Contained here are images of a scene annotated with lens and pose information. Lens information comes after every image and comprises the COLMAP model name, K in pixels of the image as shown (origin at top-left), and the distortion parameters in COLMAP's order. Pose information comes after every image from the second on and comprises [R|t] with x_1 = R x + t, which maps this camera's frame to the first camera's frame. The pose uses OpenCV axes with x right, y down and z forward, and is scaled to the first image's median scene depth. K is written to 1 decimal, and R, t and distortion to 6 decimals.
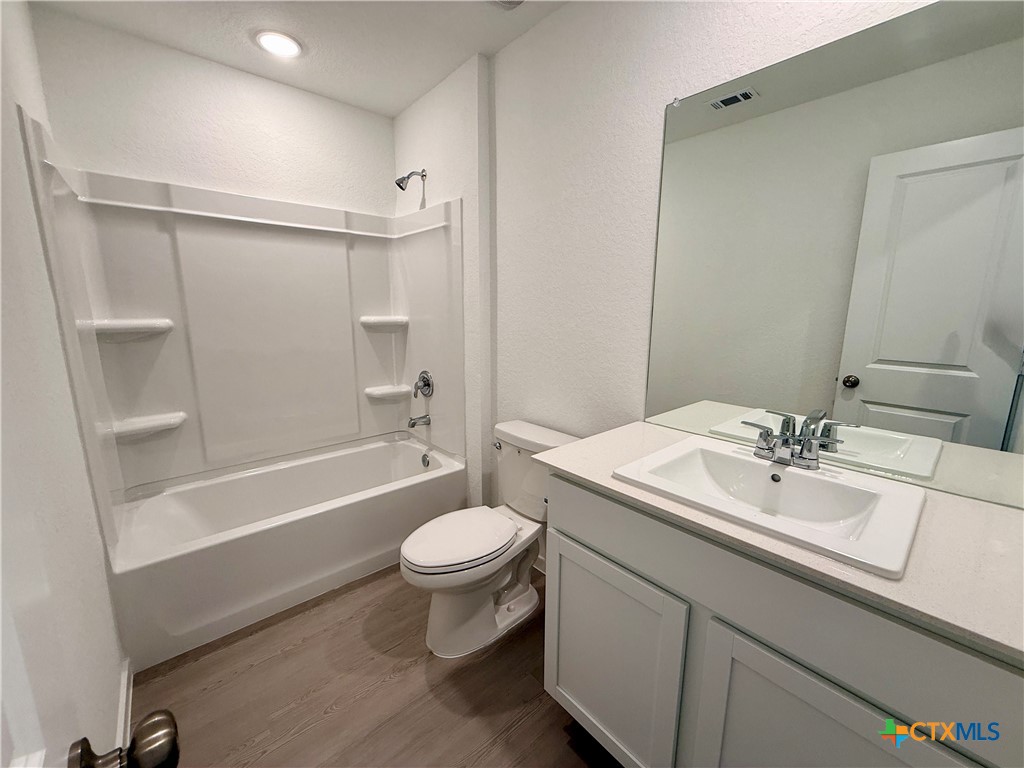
lens RADIAL K [[420.0, 0, 512.0], [0, 420.0, 384.0], [0, 0, 1]] dist [0.001412, -0.000093]
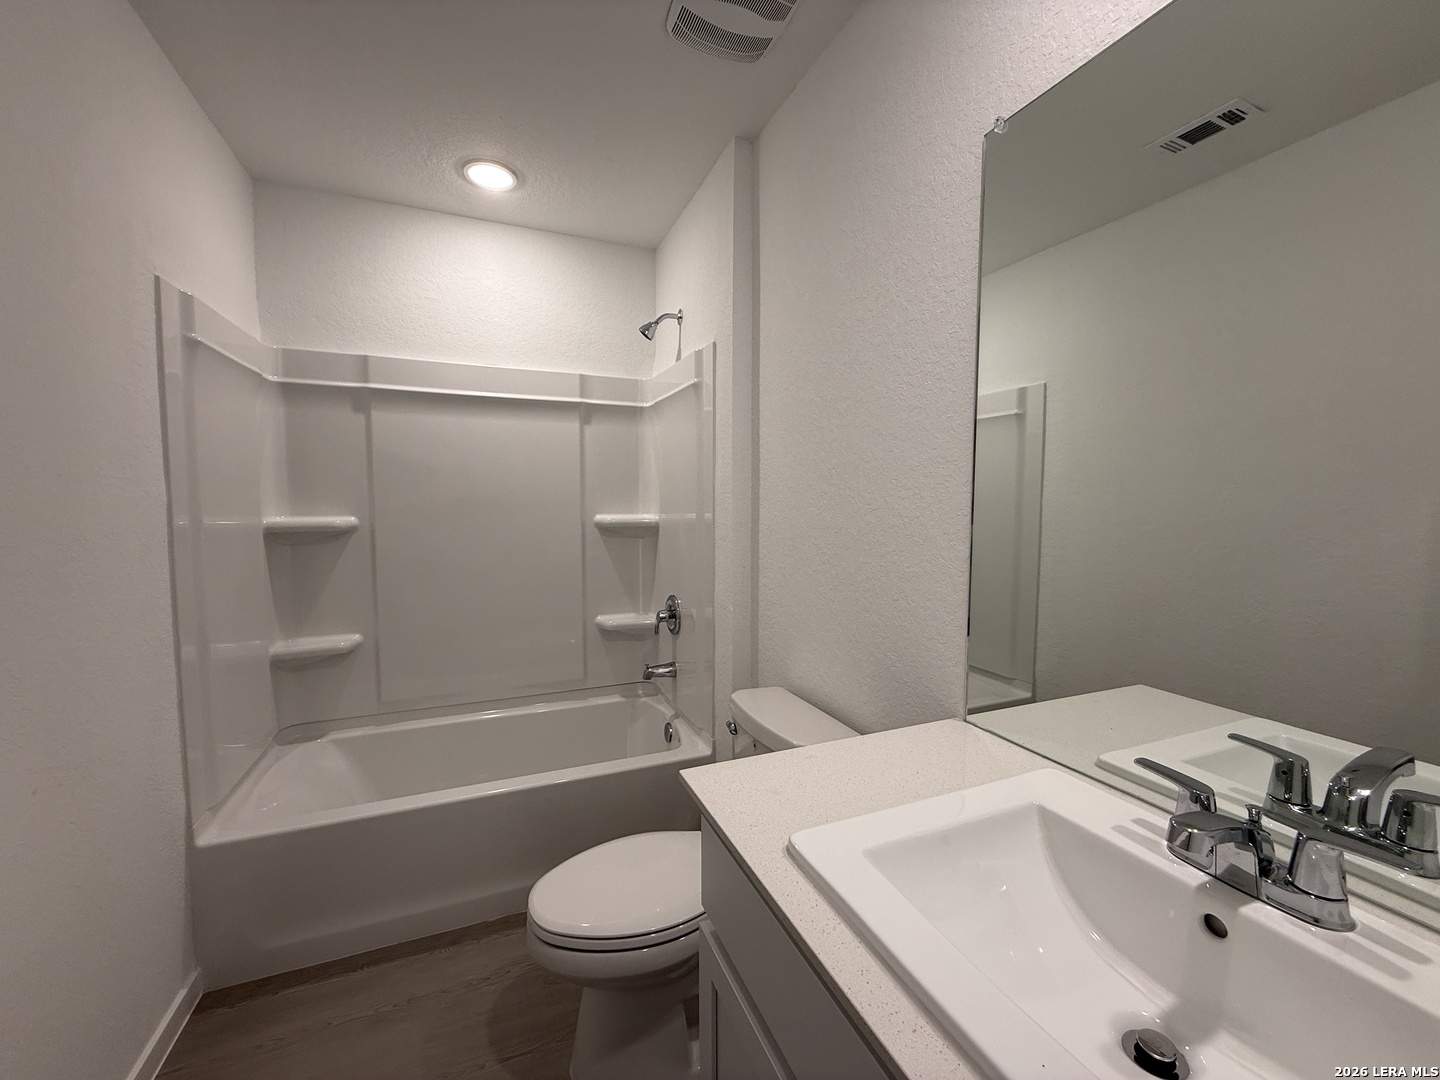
lens RADIAL K [[591.5, 0, 703.9], [0, 591.5, 535.9], [0, 0, 1]] dist [0.000014, -0.000060]
pose [[0.947240, 0.016642, -0.320094, 0.164609], [-0.056472, 0.991694, -0.115555, -0.021926], [0.315513, 0.127535, 0.940312, 0.134959]]
